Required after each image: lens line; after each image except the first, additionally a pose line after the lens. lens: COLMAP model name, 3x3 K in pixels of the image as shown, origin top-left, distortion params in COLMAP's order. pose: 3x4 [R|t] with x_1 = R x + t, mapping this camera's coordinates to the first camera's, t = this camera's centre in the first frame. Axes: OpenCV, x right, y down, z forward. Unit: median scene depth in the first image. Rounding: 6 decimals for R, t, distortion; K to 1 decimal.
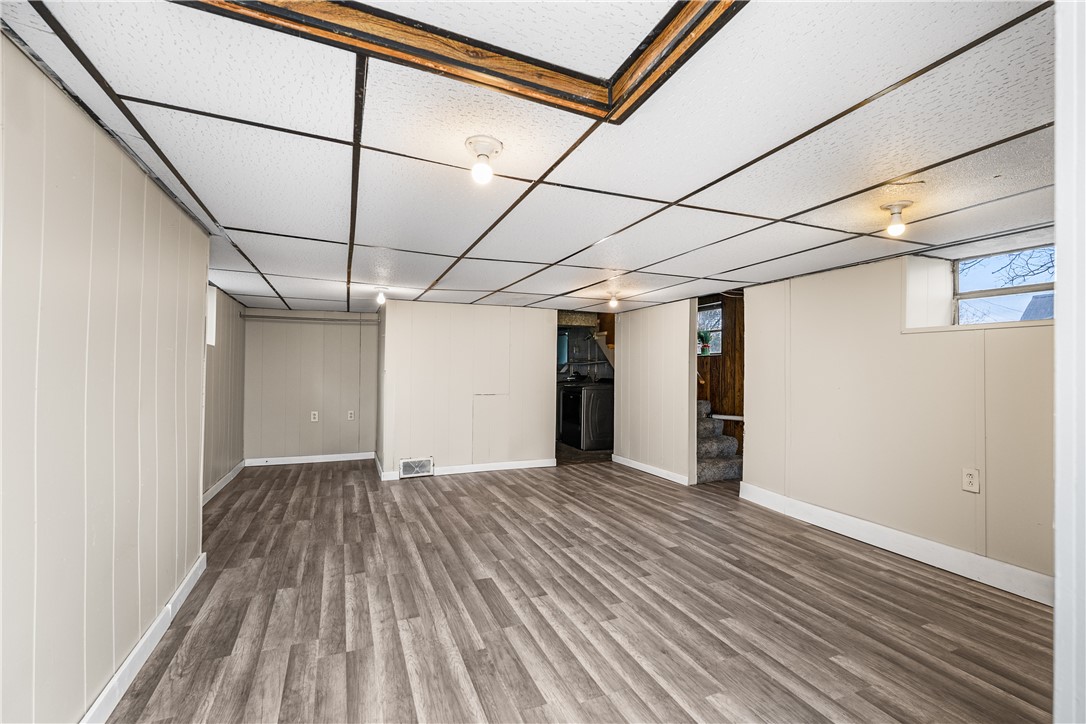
lens RADIAL K [[486.4, 0, 546.2], [0, 486.4, 368.4], [0, 0, 1]] dist [-0.000113, 0.000140]
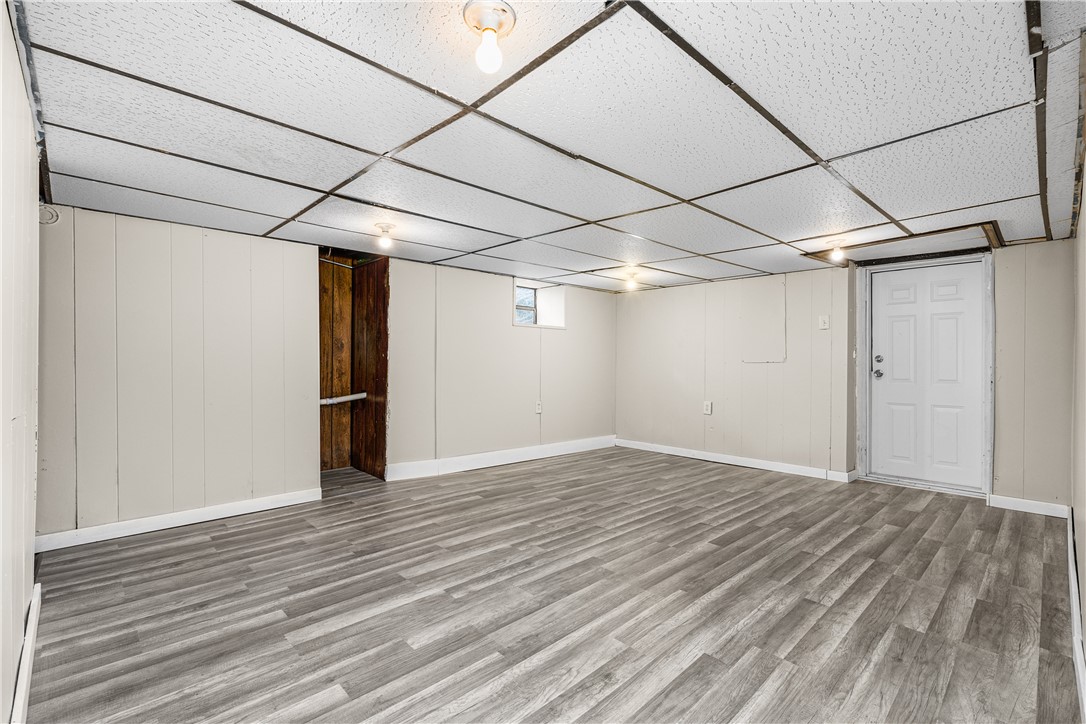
lens RADIAL K [[492.5, 0, 546.7], [0, 492.5, 360.5], [0, 0, 1]] dist [0.001994, -0.000411]
pose [[-0.361334, -0.009036, 0.932393, -0.849083], [-0.016550, 0.999858, 0.003276, 0.027846], [-0.932290, -0.014247, -0.361432, 1.479198]]
